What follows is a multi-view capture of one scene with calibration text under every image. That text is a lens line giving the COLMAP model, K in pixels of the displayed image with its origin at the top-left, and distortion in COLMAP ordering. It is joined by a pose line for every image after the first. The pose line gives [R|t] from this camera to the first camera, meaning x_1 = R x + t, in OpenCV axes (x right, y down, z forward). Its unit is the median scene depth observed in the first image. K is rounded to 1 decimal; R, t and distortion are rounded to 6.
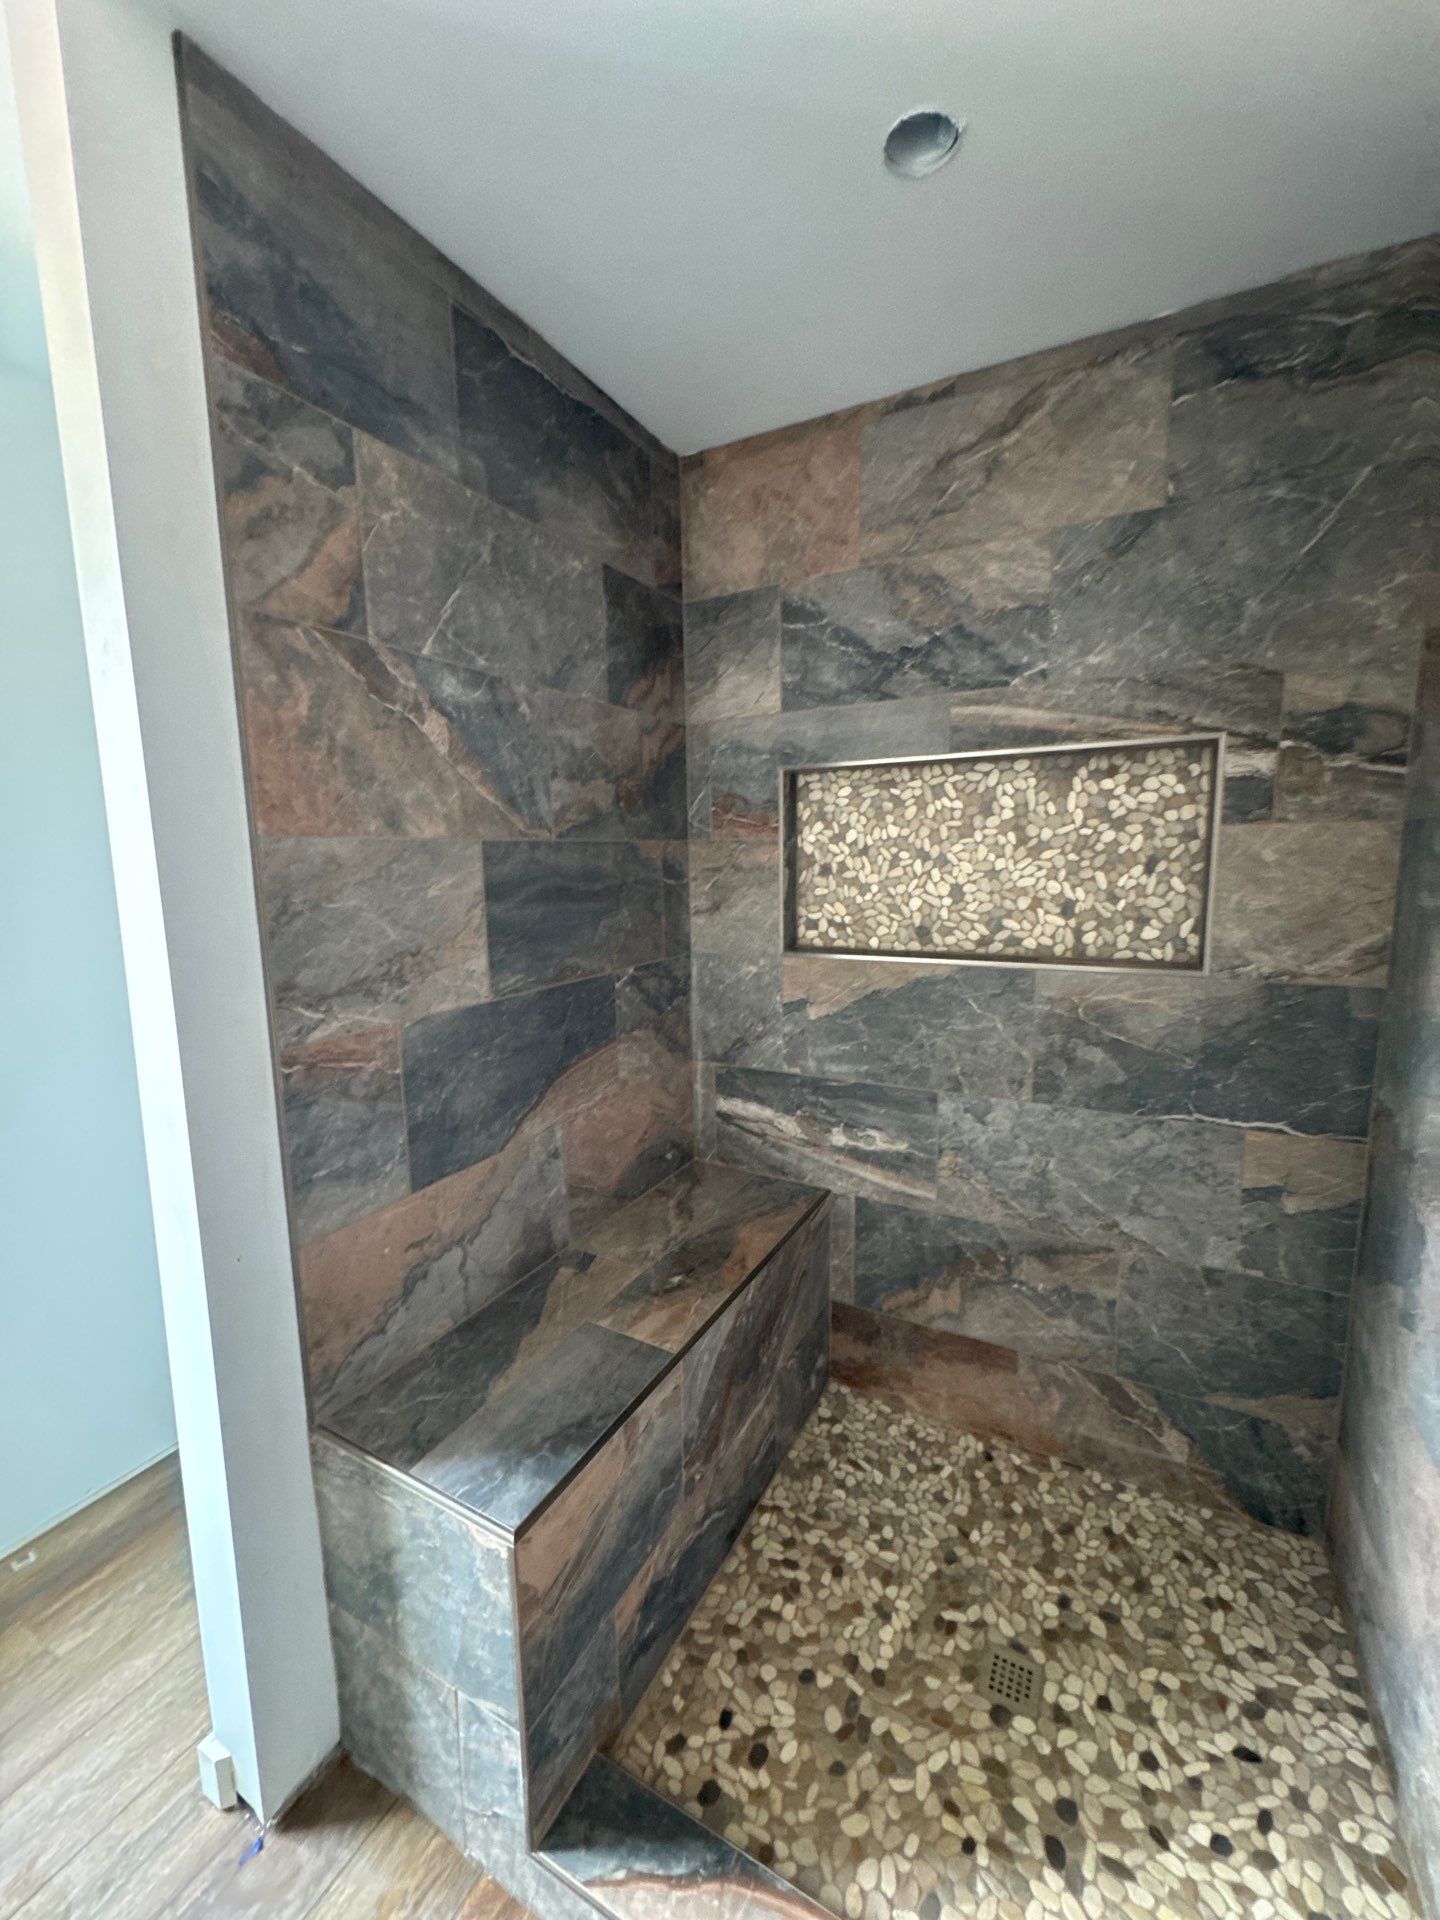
lens RADIAL K [[759.6, 0, 719.3], [0, 759.6, 961.6], [0, 0, 1]] dist [-0.004529, 0.000752]
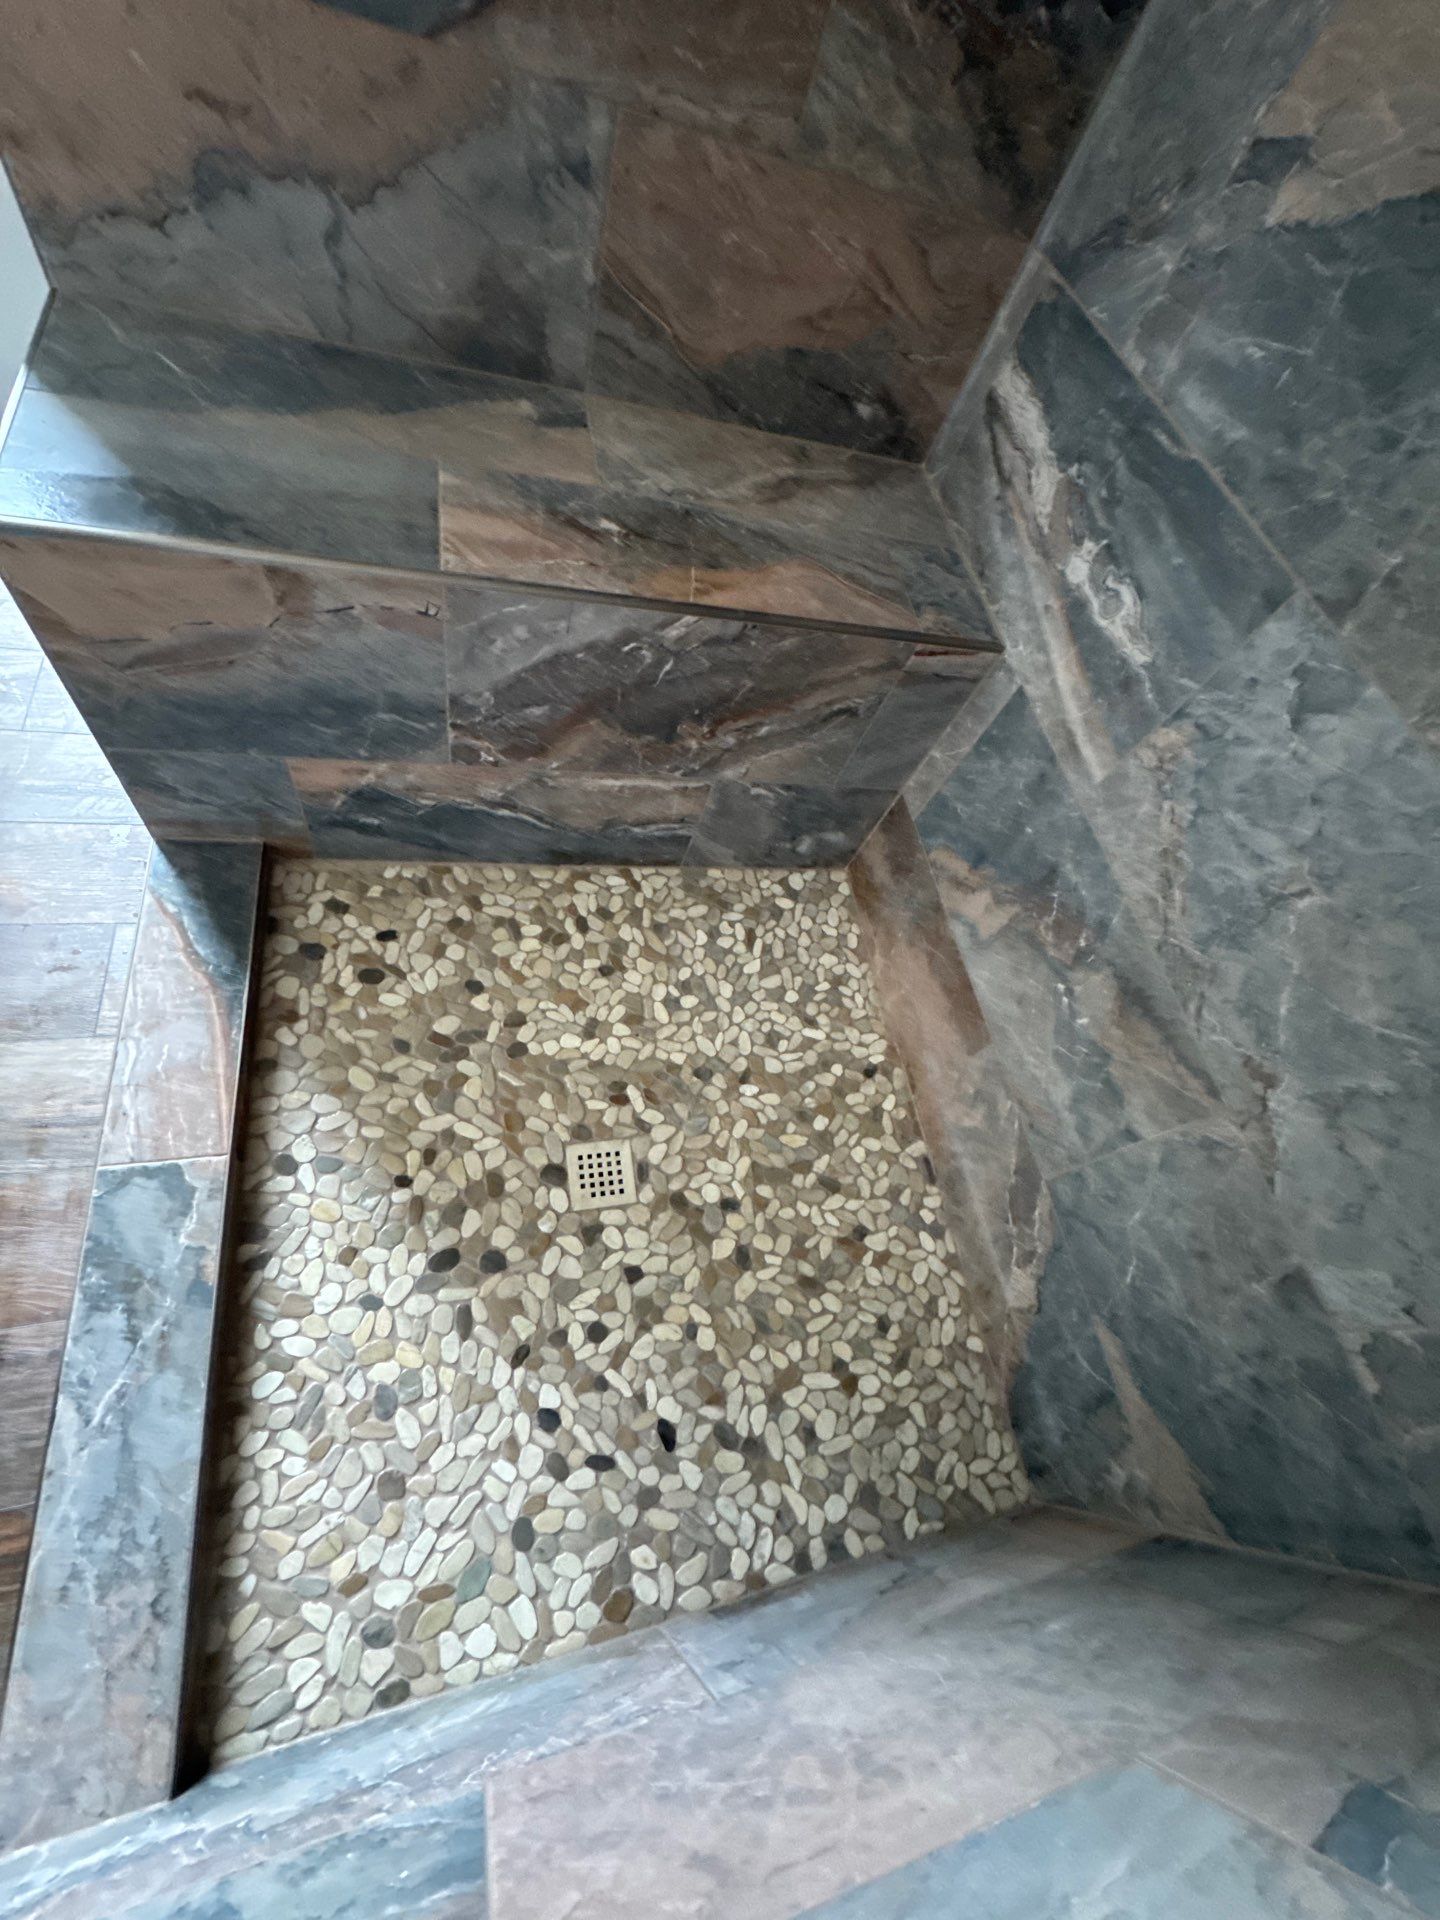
lens RADIAL K [[759.6, 0, 719.5], [0, 759.6, 960.6], [0, 0, 1]] dist [-0.004529, 0.000752]
pose [[0.602039, 0.769240, -0.214053, 0.380177], [-0.382635, 0.513238, 0.768230, 0.095715], [0.700813, -0.380601, 0.603327, 0.548401]]
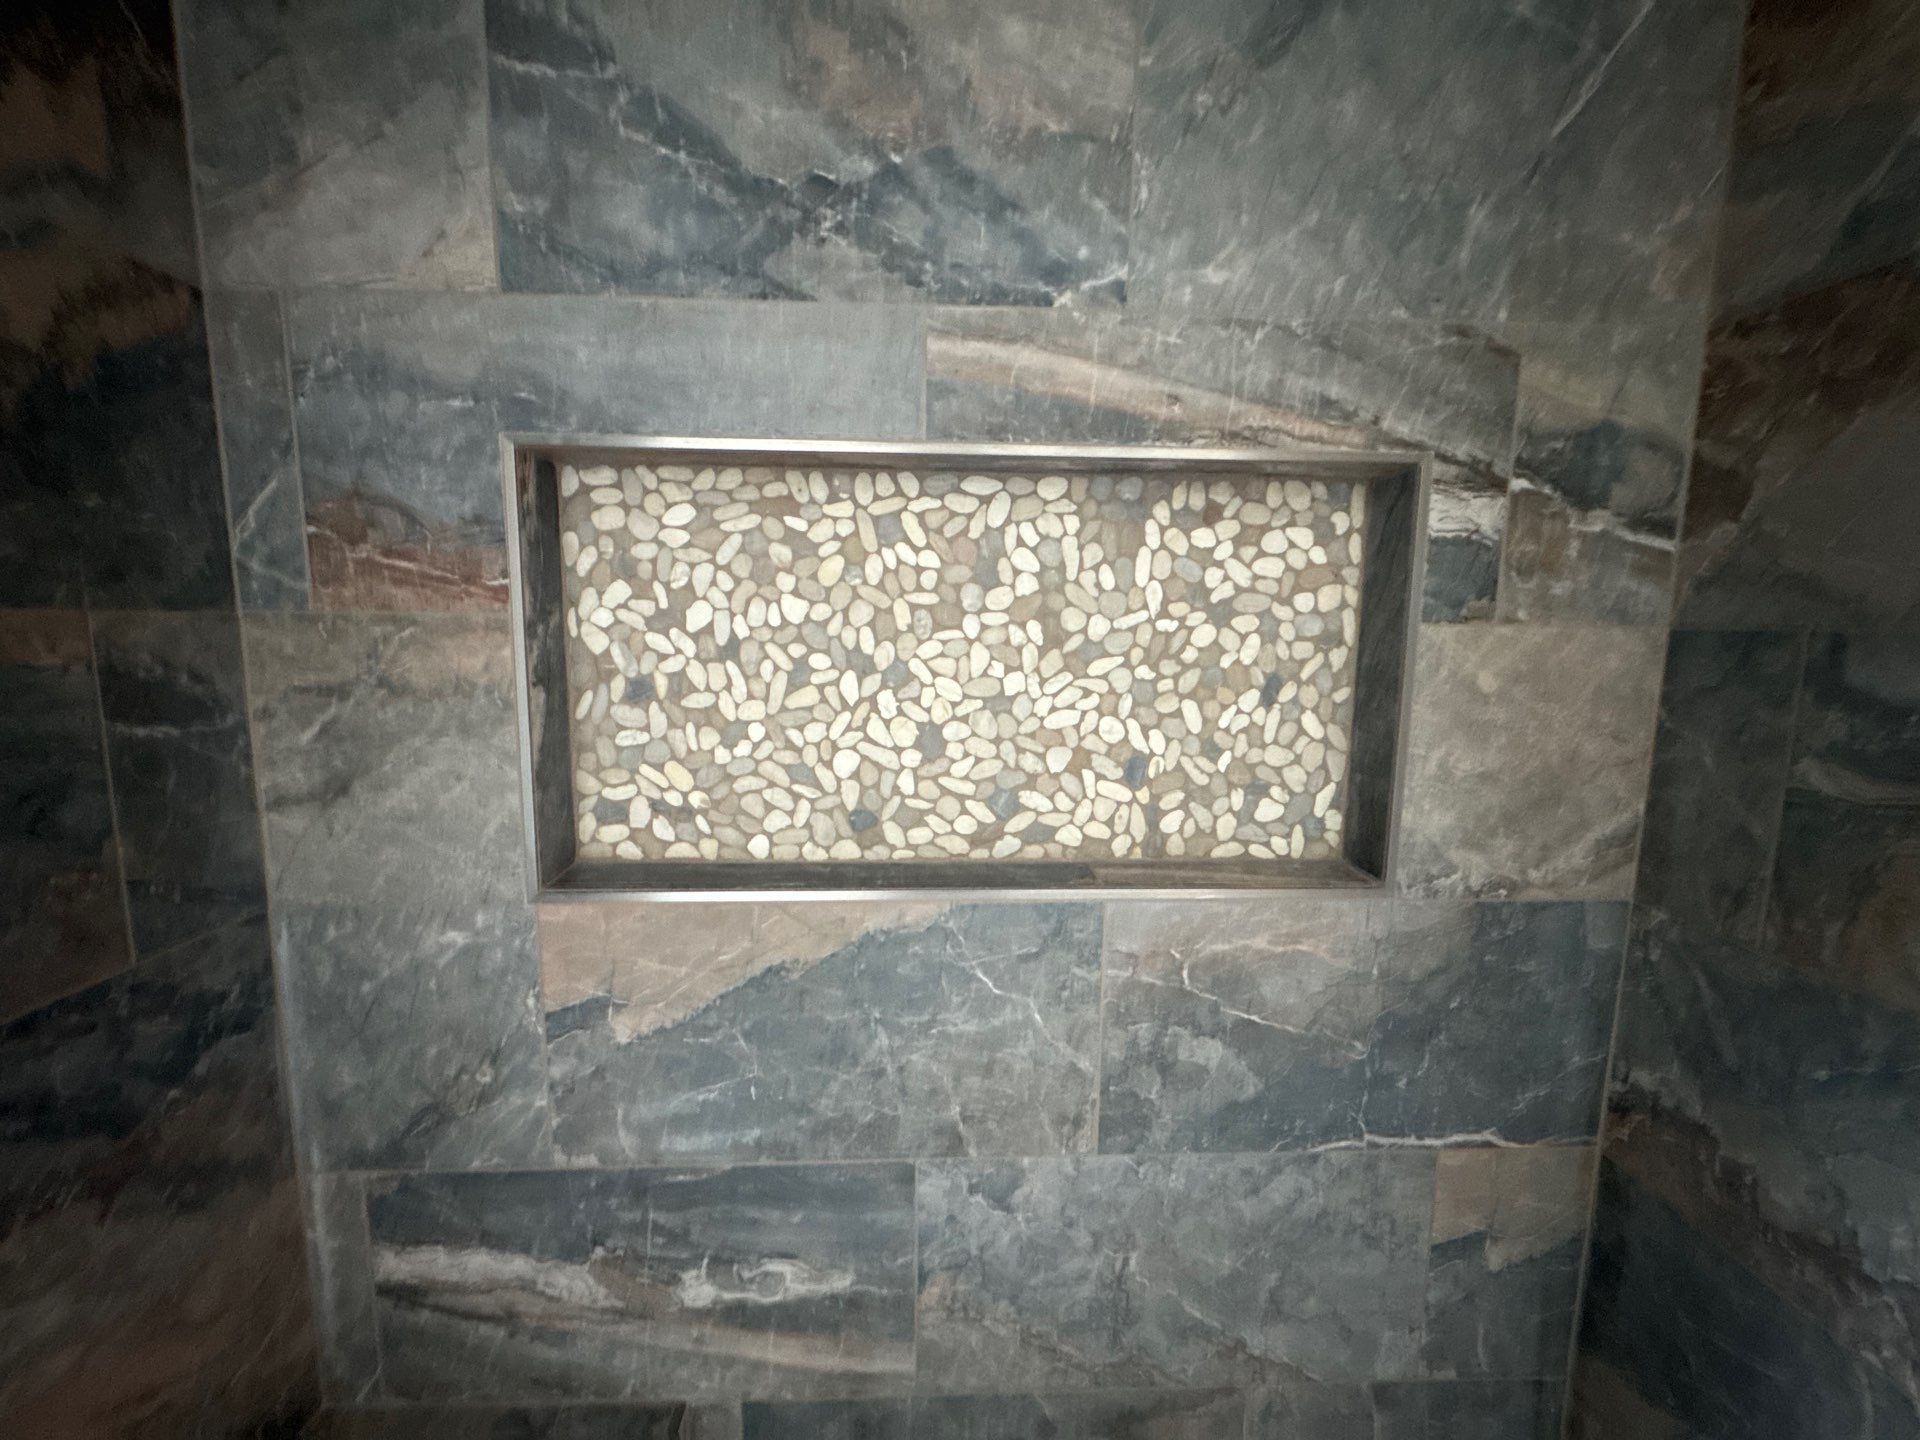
lens RADIAL K [[759.6, 0, 962.1], [0, 759.6, 724.5], [0, 0, 1]] dist [-0.004529, 0.000752]
pose [[0.860087, -0.038413, 0.508699, 0.092314], [0.043839, 0.999038, 0.001317, -0.113379], [-0.508260, 0.021168, 0.860944, 0.640565]]
